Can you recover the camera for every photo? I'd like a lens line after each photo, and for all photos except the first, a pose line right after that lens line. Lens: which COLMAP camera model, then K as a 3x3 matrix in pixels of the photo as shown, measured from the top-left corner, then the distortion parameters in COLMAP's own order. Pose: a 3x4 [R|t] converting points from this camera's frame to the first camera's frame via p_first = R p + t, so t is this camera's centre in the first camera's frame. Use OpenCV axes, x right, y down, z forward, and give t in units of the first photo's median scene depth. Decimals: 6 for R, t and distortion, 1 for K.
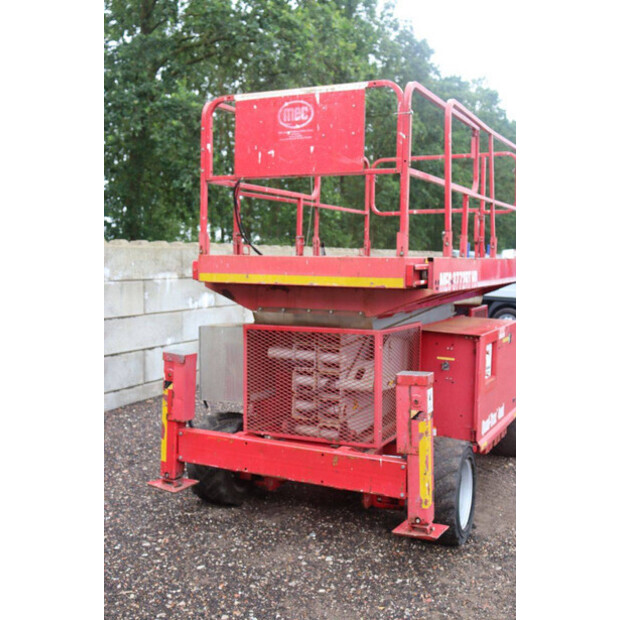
lens RADIAL K [[731.9, 0, 301.9], [0, 731.9, 298.7], [0, 0, 1]] dist [-0.064924, 0.208100]
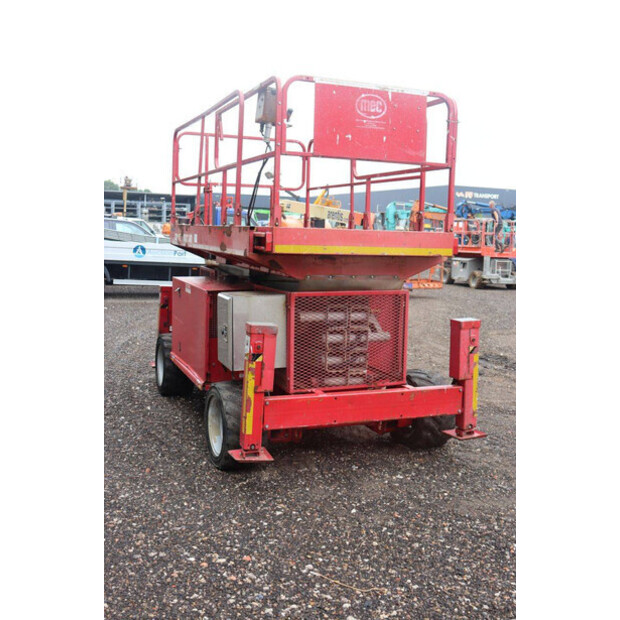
lens RADIAL K [[695.0, 0, 309.3], [0, 695.0, 300.4], [0, 0, 1]] dist [-0.088268, 0.200342]
pose [[0.660126, -0.069551, 0.747928, -0.877102], [0.022516, 0.997089, 0.072848, -0.028749], [-0.750817, -0.031249, 0.659770, 0.335835]]
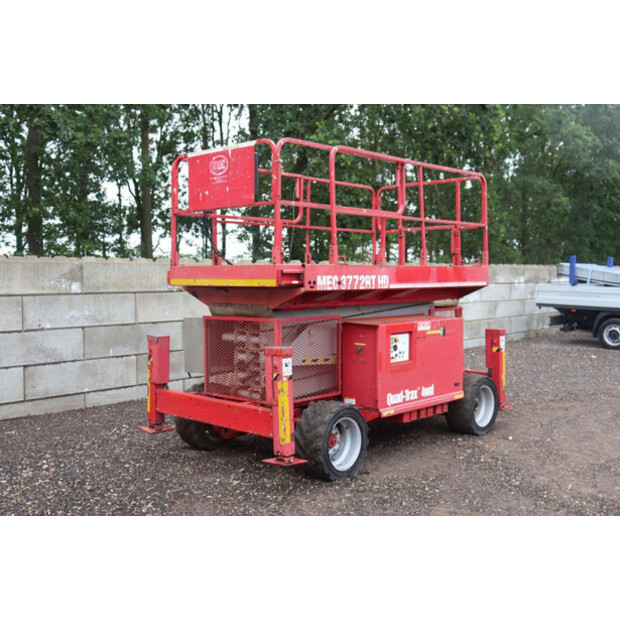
lens RADIAL K [[695.0, 0, 309.3], [0, 695.0, 300.4], [0, 0, 1]] dist [-0.088268, 0.200342]
pose [[0.961156, -0.005153, -0.275958, 0.512105], [-0.002079, 0.999662, -0.025909, 0.042034], [0.275998, 0.025476, 0.960820, -0.226587]]
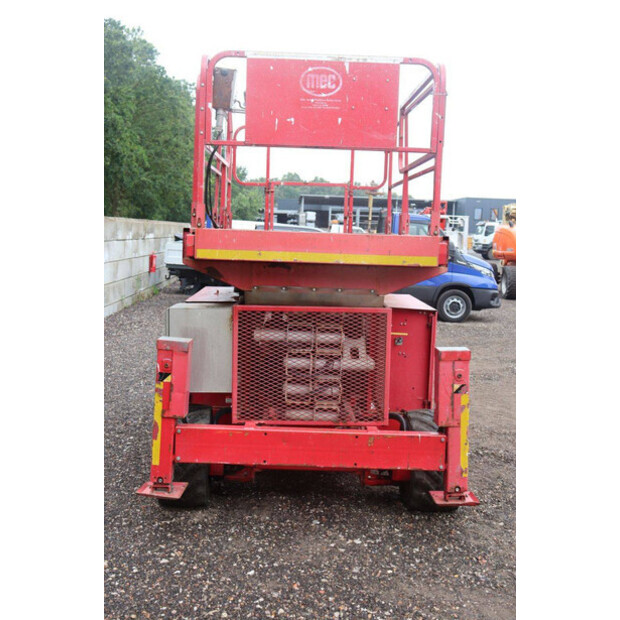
lens RADIAL K [[789.6, 0, 307.0], [0, 789.6, 299.3], [0, 0, 1]] dist [0.001193, 0.083191]
pose [[0.886864, -0.022559, 0.461479, -0.485552], [0.004666, 0.999194, 0.039877, -0.012335], [-0.462006, -0.033212, 0.886255, 0.092151]]
